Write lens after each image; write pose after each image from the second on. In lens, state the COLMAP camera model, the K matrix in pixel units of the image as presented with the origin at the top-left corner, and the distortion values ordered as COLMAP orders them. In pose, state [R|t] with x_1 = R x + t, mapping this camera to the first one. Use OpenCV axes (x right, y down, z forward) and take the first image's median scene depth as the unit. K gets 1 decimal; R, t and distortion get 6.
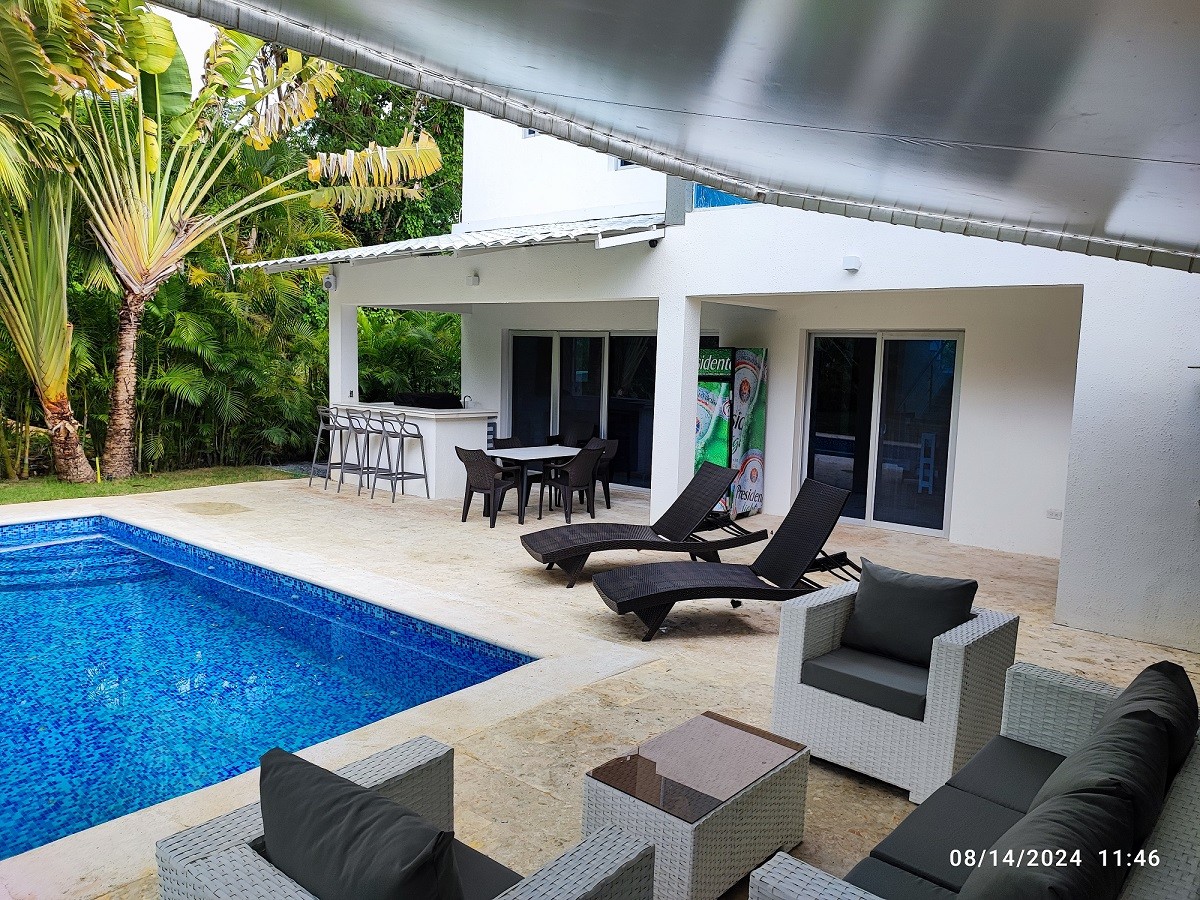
lens RADIAL K [[862.9, 0, 600.0], [0, 862.9, 450.0], [0, 0, 1]] dist [0.033508, -0.062822]
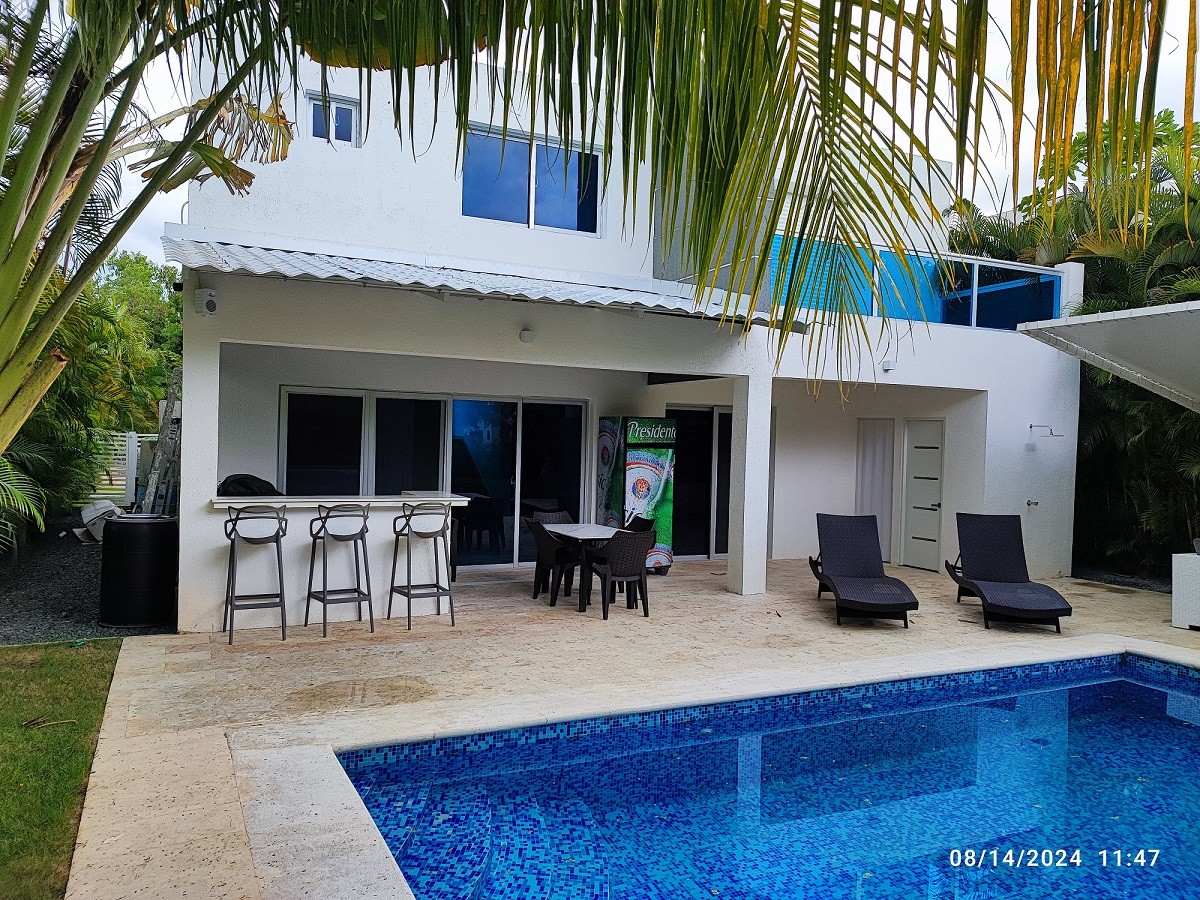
lens RADIAL K [[862.9, 0, 600.0], [0, 862.9, 450.0], [0, 0, 1]] dist [0.033508, -0.062822]
pose [[0.436452, -0.031853, 0.899164, -0.890214], [0.084786, 0.996382, -0.005859, -0.076948], [-0.895724, 0.078794, 0.437573, 0.591055]]
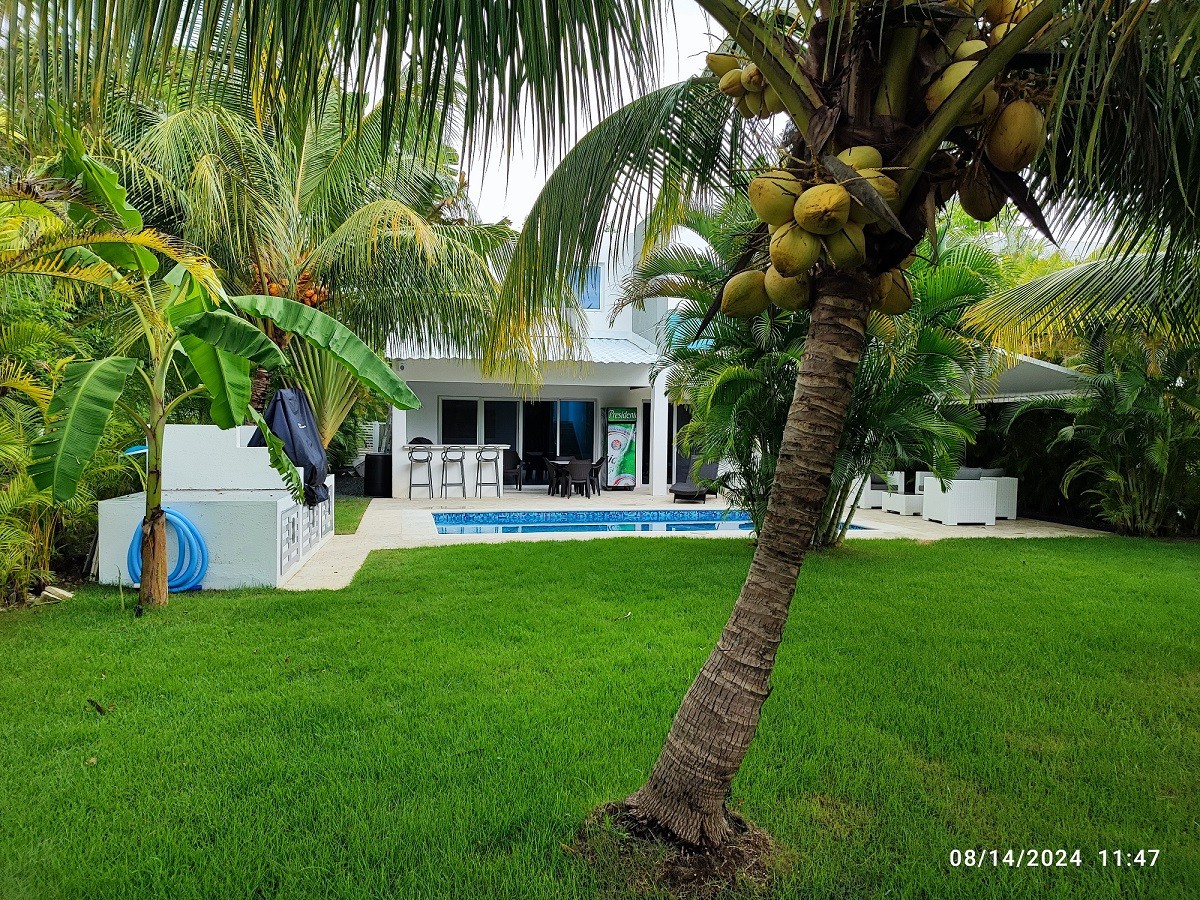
lens RADIAL K [[855.3, 0, 602.7], [0, 855.3, 449.0], [0, 0, 1]] dist [0.006252, -0.002048]
pose [[0.638635, -0.046041, 0.768131, -1.495137], [0.094078, 0.995392, -0.018556, 0.014593], [-0.763737, 0.084115, 0.640024, -0.268199]]
